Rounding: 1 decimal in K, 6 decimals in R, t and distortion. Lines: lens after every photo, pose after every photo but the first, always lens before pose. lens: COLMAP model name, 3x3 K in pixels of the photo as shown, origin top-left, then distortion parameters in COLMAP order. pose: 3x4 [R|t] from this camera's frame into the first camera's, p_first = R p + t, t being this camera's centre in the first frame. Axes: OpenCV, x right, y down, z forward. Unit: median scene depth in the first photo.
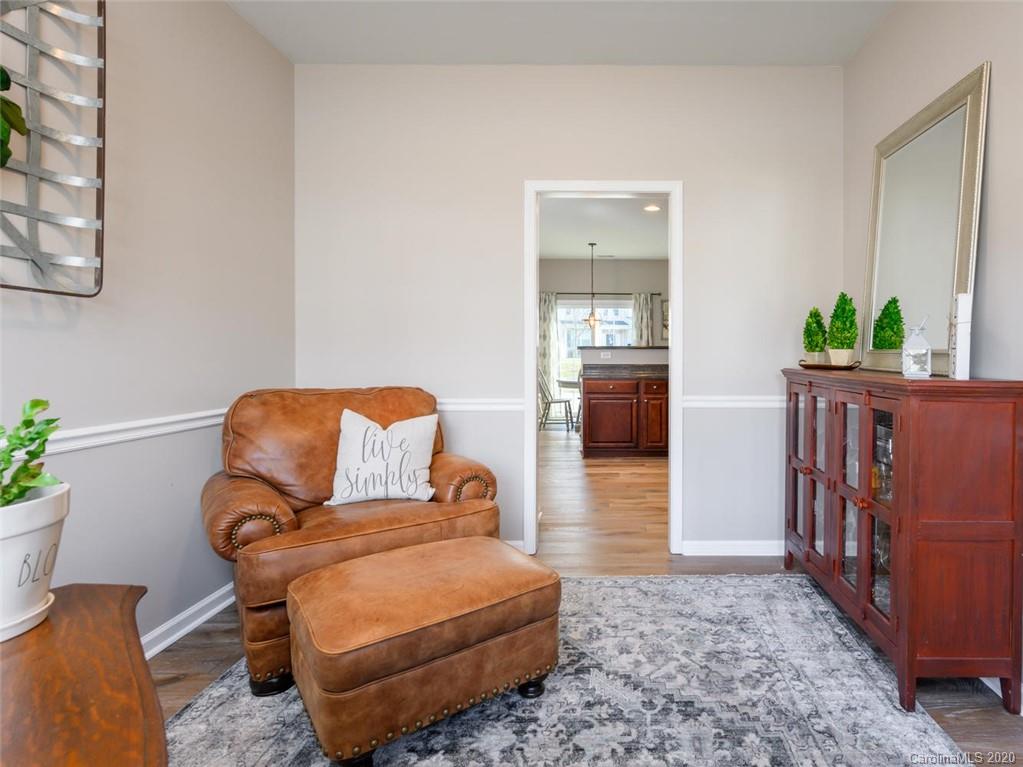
lens RADIAL K [[734.8, 0, 509.4], [0, 734.8, 370.3], [0, 0, 1]] dist [0.002956, 0.000603]
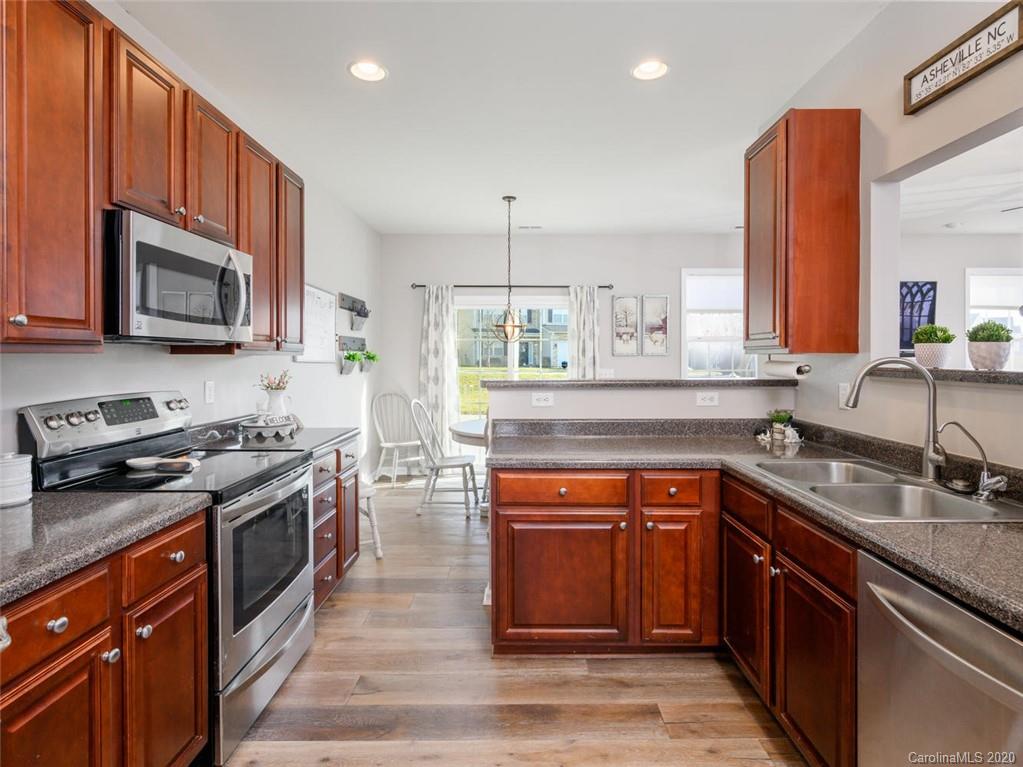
lens RADIAL K [[734.8, 0, 509.4], [0, 734.8, 370.3], [0, 0, 1]] dist [0.002956, 0.000603]
pose [[0.992315, -0.004857, 0.123638, 0.041635], [0.006111, 0.999934, -0.009762, -0.027924], [-0.123583, 0.010442, 0.992279, 0.426498]]
